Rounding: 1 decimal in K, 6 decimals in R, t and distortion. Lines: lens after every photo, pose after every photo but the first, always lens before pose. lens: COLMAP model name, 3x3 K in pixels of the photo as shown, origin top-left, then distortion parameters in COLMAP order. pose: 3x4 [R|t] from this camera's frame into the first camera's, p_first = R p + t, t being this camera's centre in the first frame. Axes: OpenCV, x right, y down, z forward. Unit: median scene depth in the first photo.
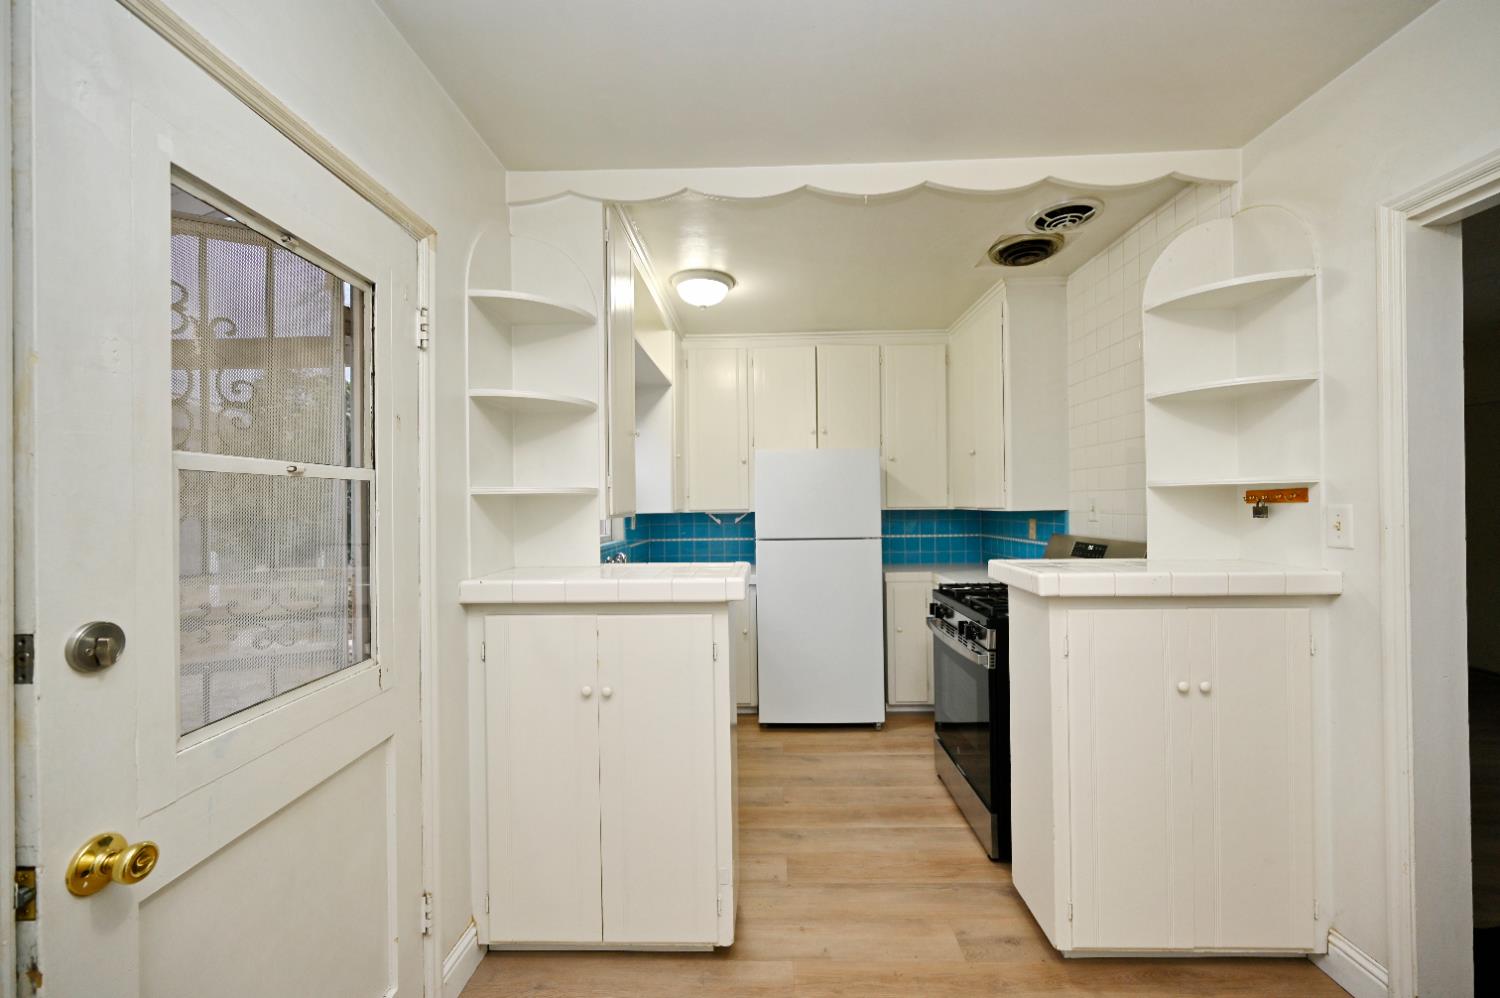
lens RADIAL K [[588.9, 0, 752.5], [0, 588.9, 503.7], [0, 0, 1]] dist [-0.001872, 0.000598]
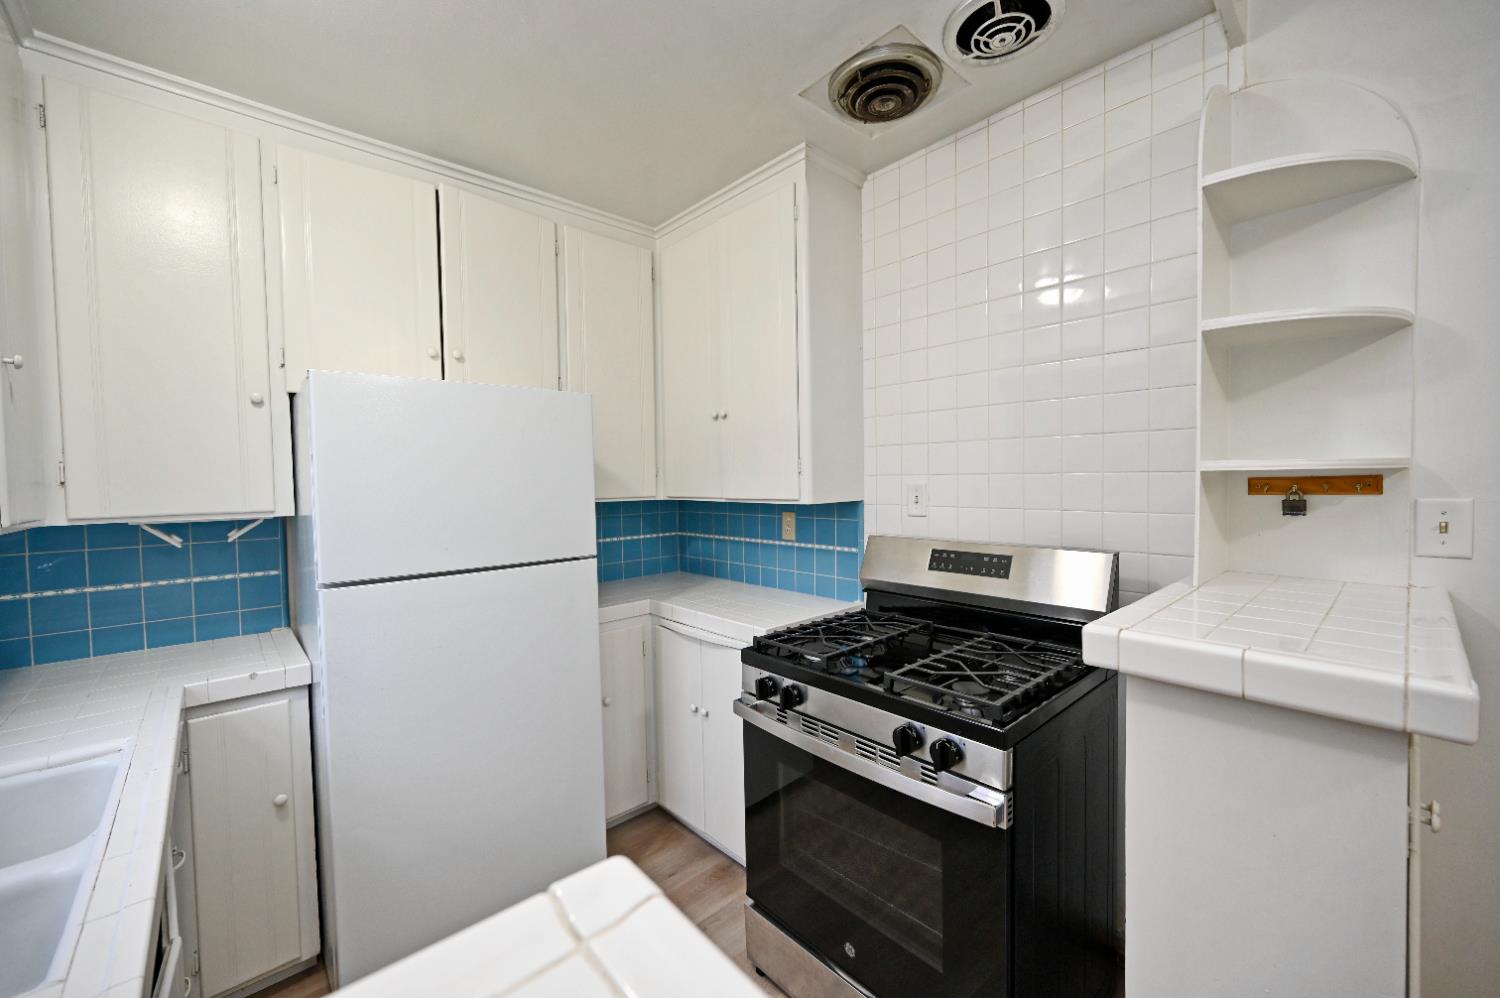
lens RADIAL K [[588.9, 0, 756.2], [0, 588.9, 495.7], [0, 0, 1]] dist [-0.001872, 0.000598]
pose [[0.721590, -0.021918, 0.691974, -0.059276], [0.006844, 0.999676, 0.024527, -0.012523], [-0.692287, -0.012962, 0.721506, 0.506161]]
